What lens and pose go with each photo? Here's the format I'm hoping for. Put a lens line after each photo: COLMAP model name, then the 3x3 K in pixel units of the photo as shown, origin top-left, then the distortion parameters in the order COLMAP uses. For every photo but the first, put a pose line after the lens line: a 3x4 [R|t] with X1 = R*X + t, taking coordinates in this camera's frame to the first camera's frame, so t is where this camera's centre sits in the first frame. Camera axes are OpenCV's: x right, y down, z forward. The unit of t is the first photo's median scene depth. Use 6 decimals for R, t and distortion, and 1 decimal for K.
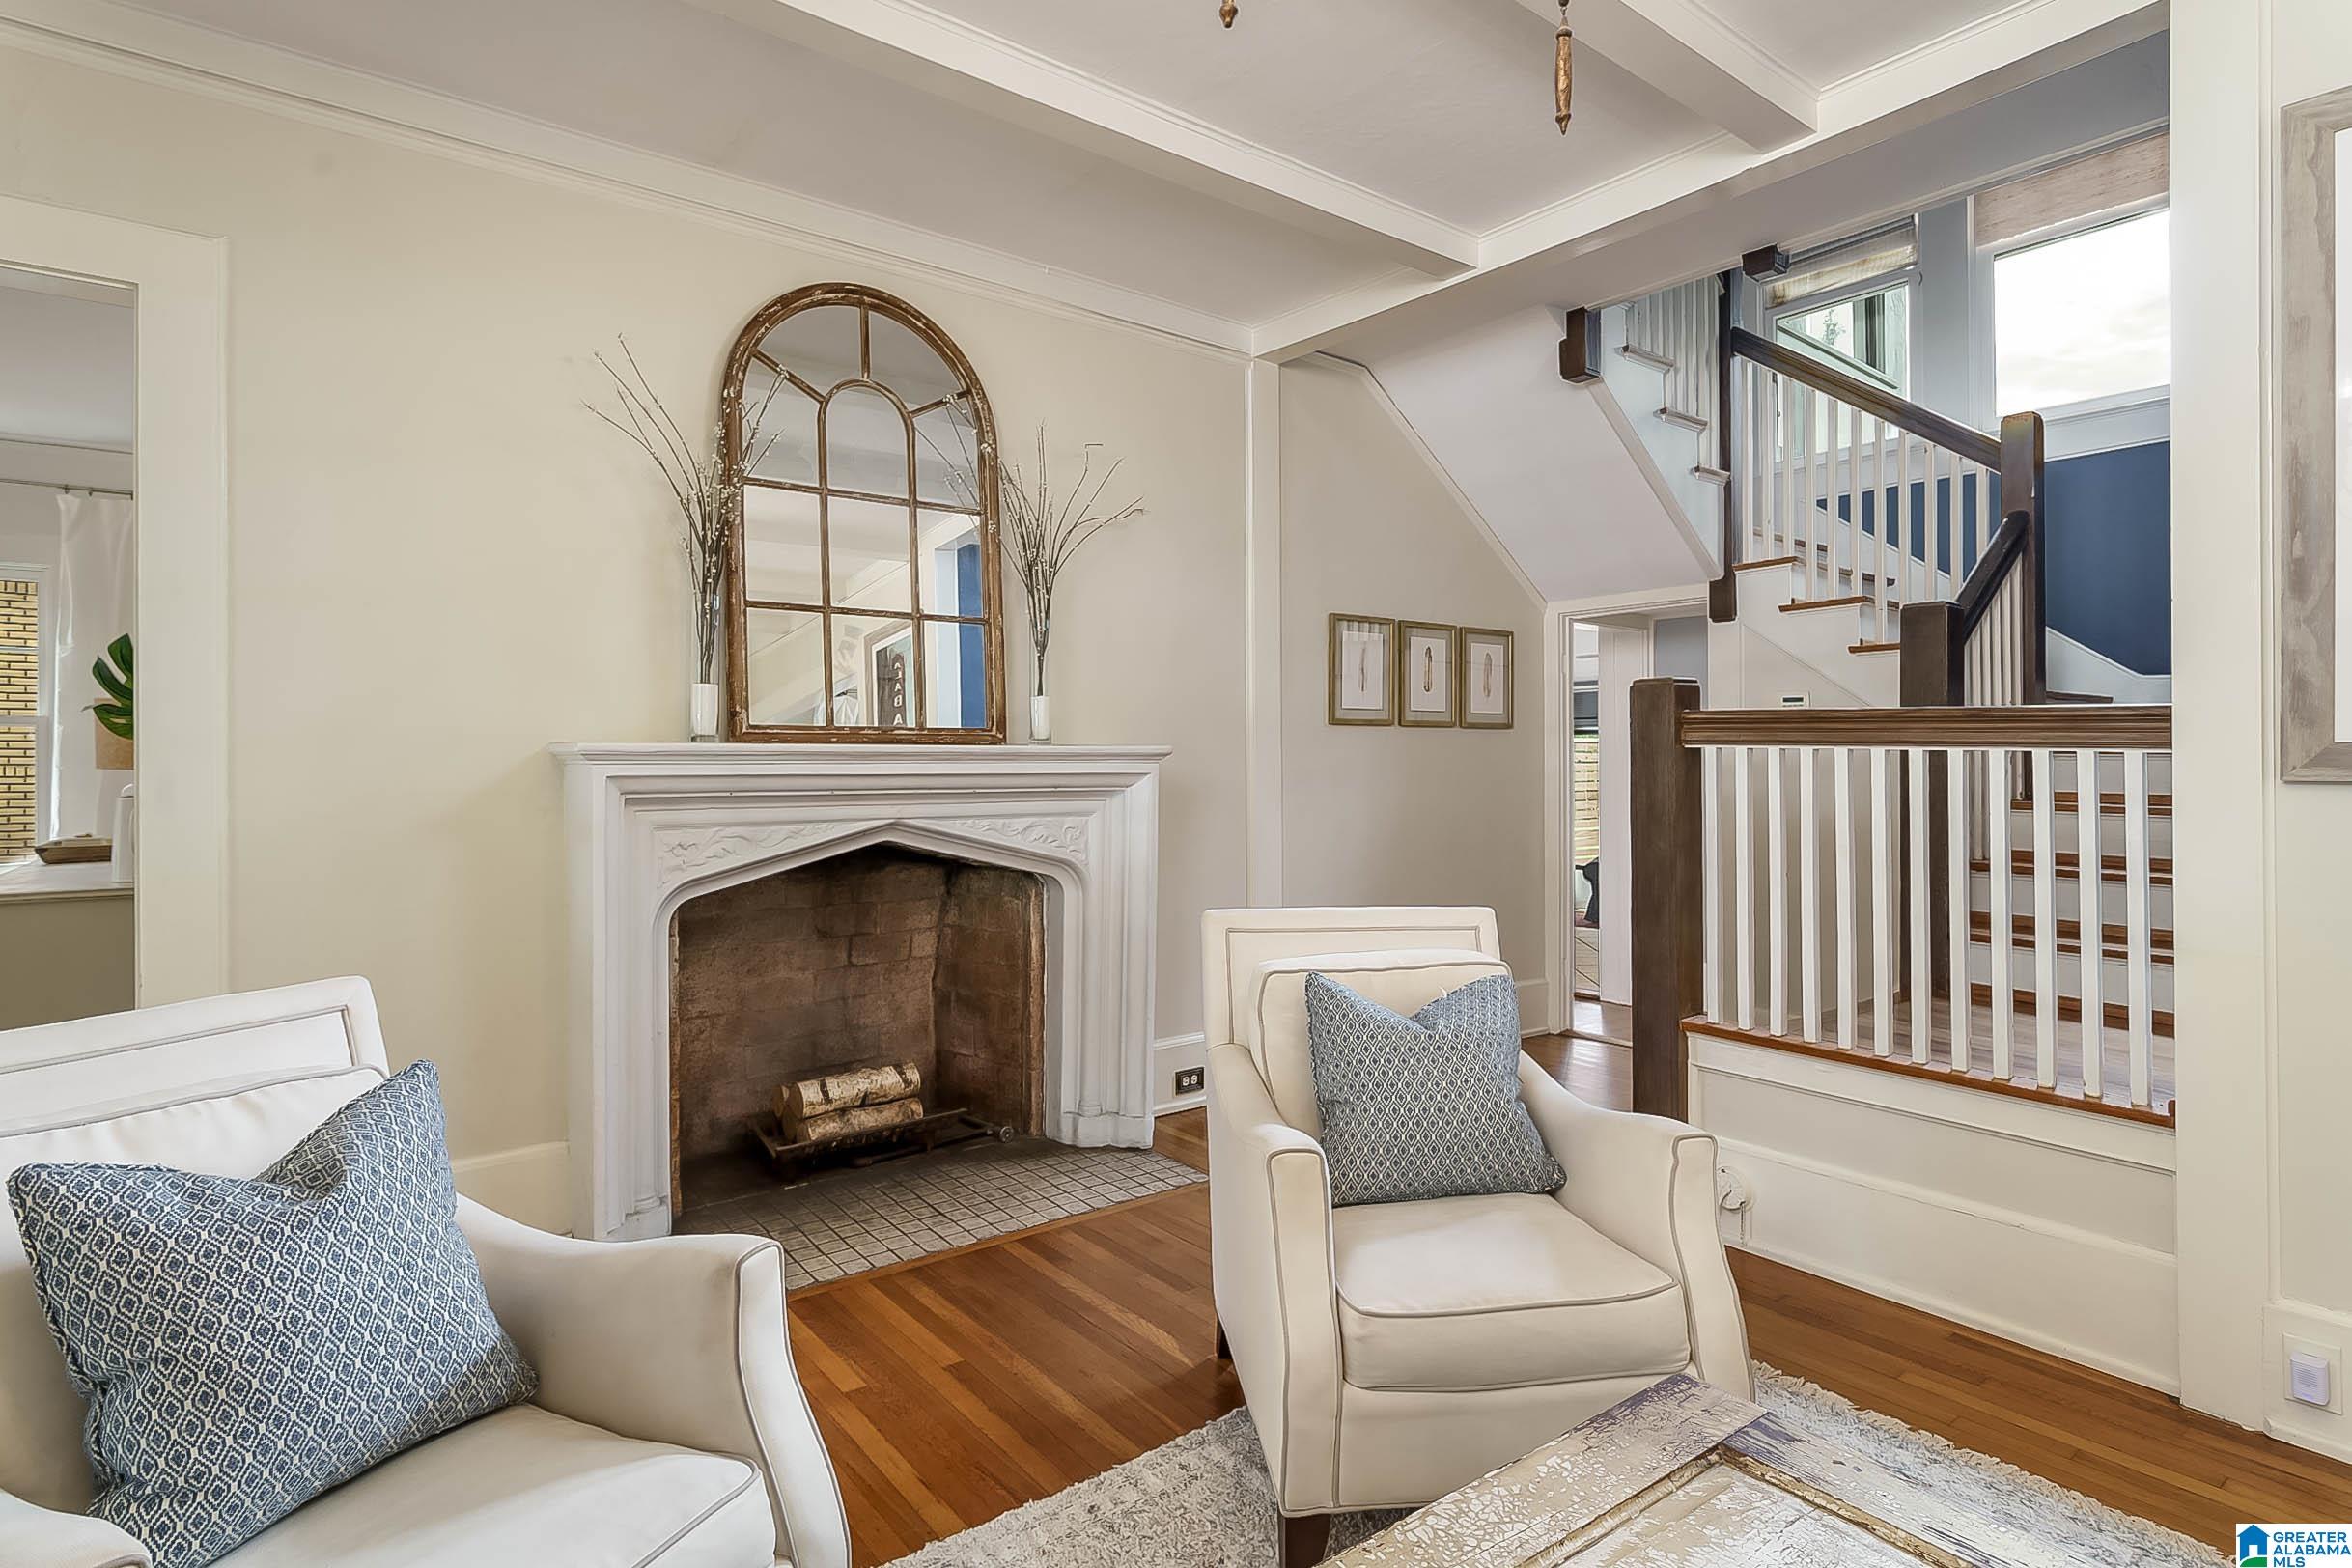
lens RADIAL K [[1224.4, 0, 1167.0], [0, 1224.4, 765.1], [0, 0, 1]] dist [-0.000468, -0.000194]
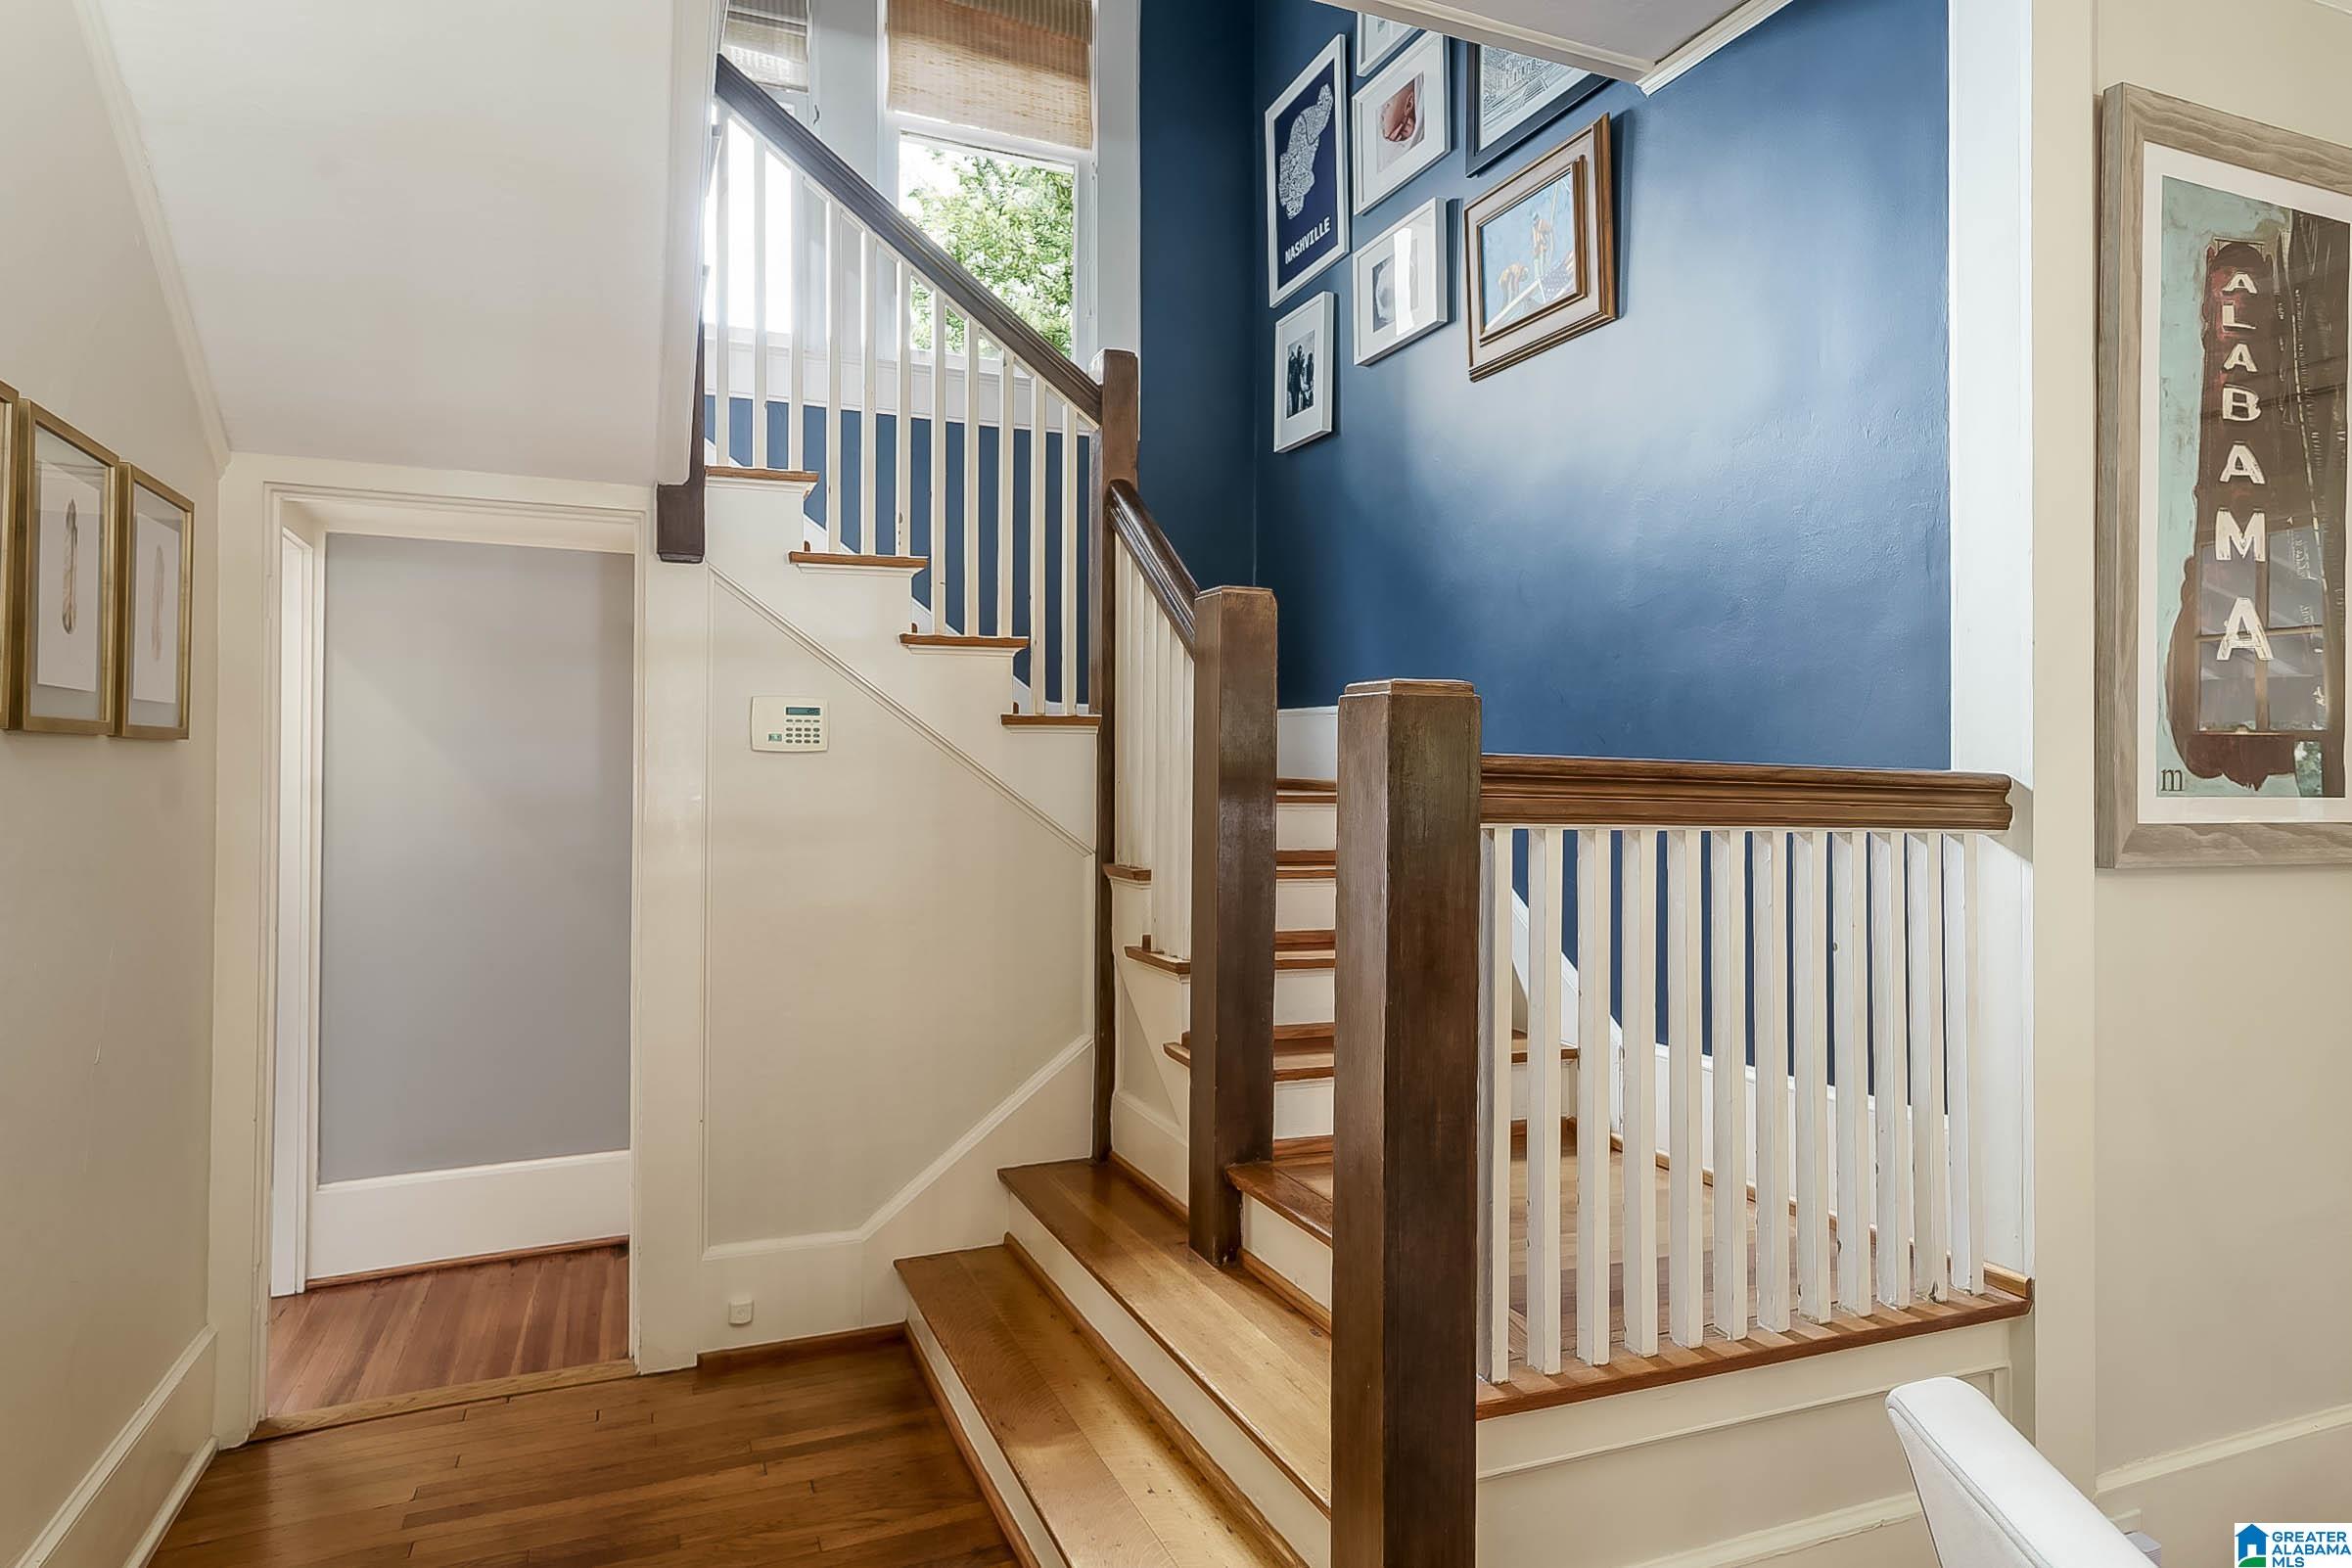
lens RADIAL K [[1321.3, 0, 1176.0], [0, 1321.3, 784.0], [0, 0, 1]] dist [0.002659, 0.000564]
pose [[0.253932, -0.006307, 0.967202, -0.071082], [-0.004820, 0.999958, 0.007786, -0.023582], [-0.967210, -0.006639, 0.253891, 0.657623]]
